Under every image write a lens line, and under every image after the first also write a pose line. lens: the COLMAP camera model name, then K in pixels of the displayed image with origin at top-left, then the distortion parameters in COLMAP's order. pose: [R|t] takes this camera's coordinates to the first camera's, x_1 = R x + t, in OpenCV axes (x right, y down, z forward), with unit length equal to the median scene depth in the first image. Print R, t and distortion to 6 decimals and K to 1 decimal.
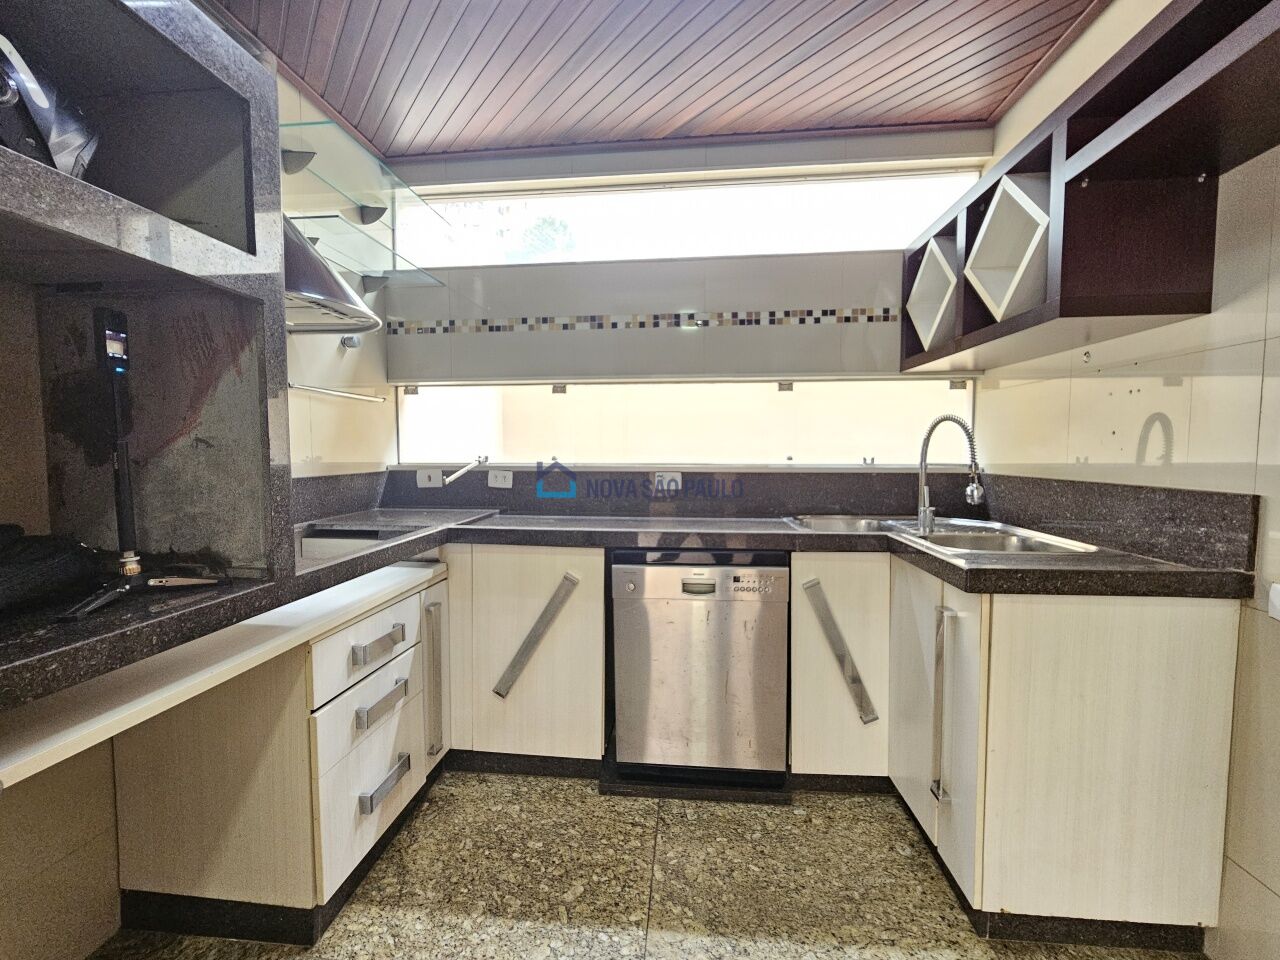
lens RADIAL K [[527.7, 0, 639.2], [0, 527.7, 482.3], [0, 0, 1]] dist [0.001621, 0.000006]
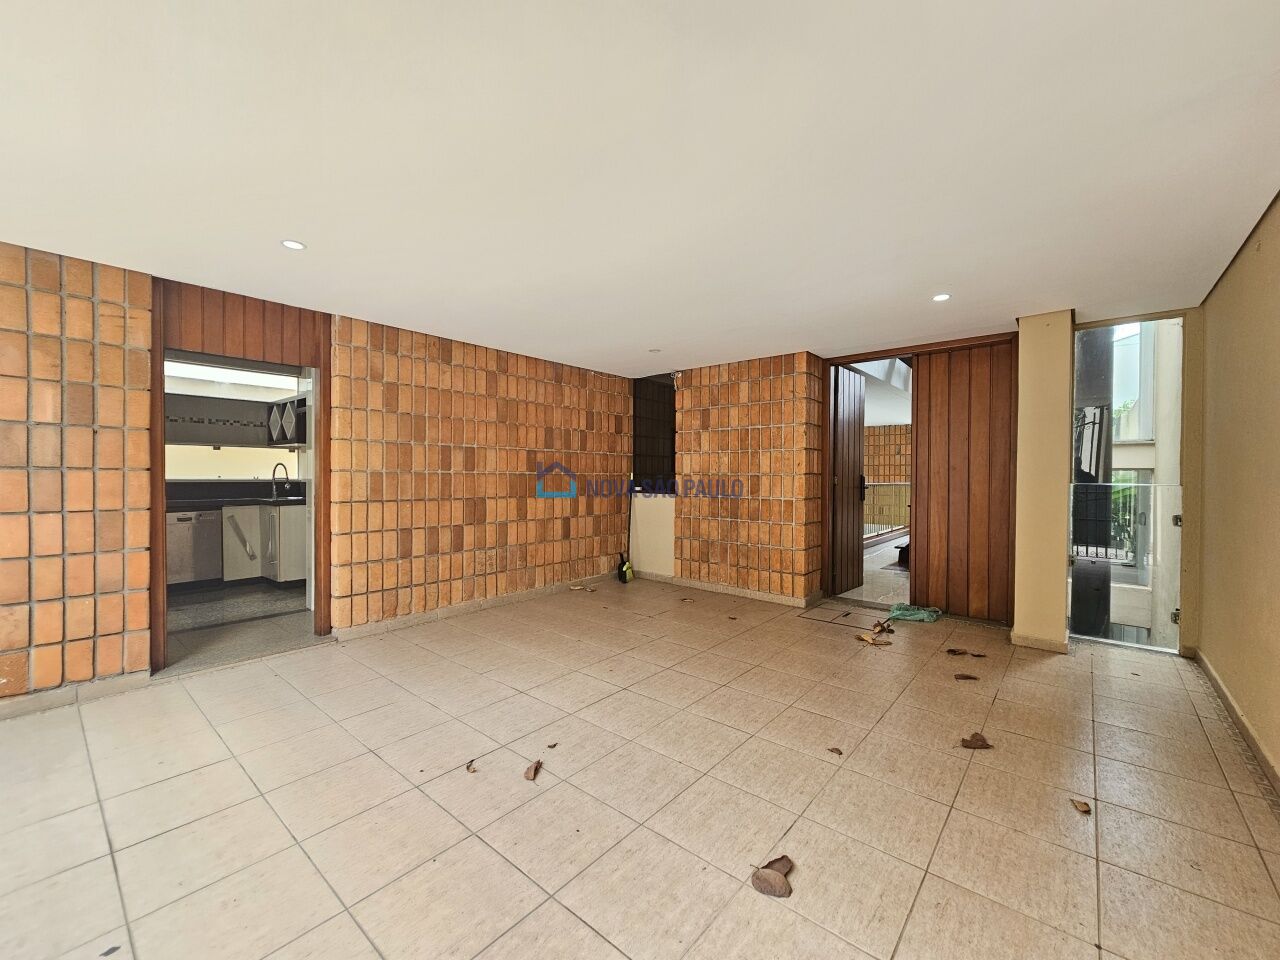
lens RADIAL K [[527.7, 0, 644.7], [0, 527.7, 477.0], [0, 0, 1]] dist [0.001621, 0.000006]
pose [[0.559359, 0.001748, 0.828924, -0.773953], [0.042754, 0.998606, -0.030957, 0.140602], [-0.827822, 0.052756, 0.558504, -2.416384]]
